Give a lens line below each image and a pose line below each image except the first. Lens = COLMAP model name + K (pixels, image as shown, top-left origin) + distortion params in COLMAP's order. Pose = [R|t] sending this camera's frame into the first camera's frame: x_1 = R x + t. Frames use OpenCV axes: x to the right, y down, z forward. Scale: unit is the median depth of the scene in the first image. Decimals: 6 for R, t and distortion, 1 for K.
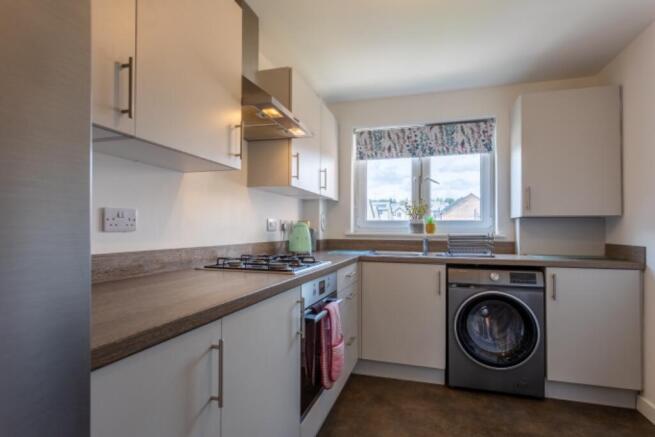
lens RADIAL K [[373.2, 0, 326.4], [0, 373.2, 223.3], [0, 0, 1]] dist [-0.000326, 0.000194]
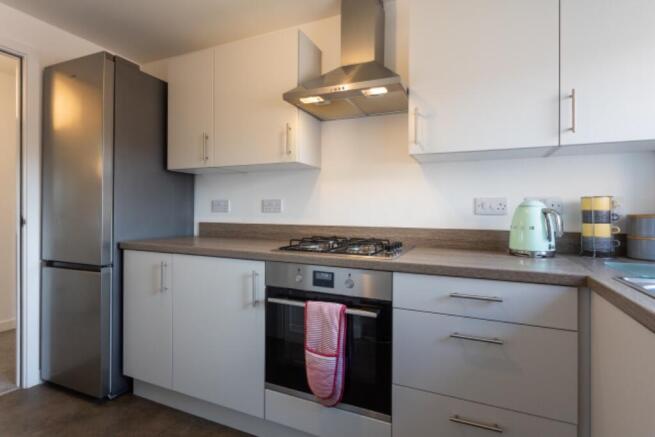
lens RADIAL K [[316.3, 0, 328.1], [0, 316.3, 214.3], [0, 0, 1]] dist [0.014155, 0.000020]
pose [[-0.106479, -0.000816, -0.994315, 0.456966], [0.009711, 0.999951, -0.001861, 0.017904], [0.994267, -0.009854, -0.106466, 0.709013]]
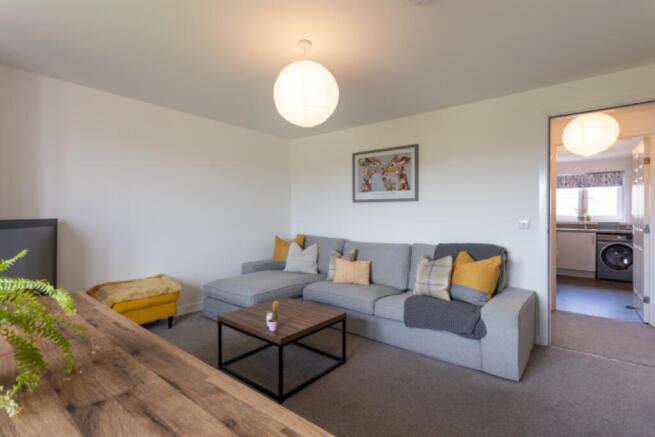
lens RADIAL K [[316.3, 0, 329.2], [0, 316.3, 215.2], [0, 0, 1]] dist [0.014155, 0.000020]
pose [[0.926778, 0.004366, -0.375585, -0.499454], [0.004302, 0.999743, 0.022237, -0.065206], [0.375586, -0.022225, 0.926521, -1.541606]]
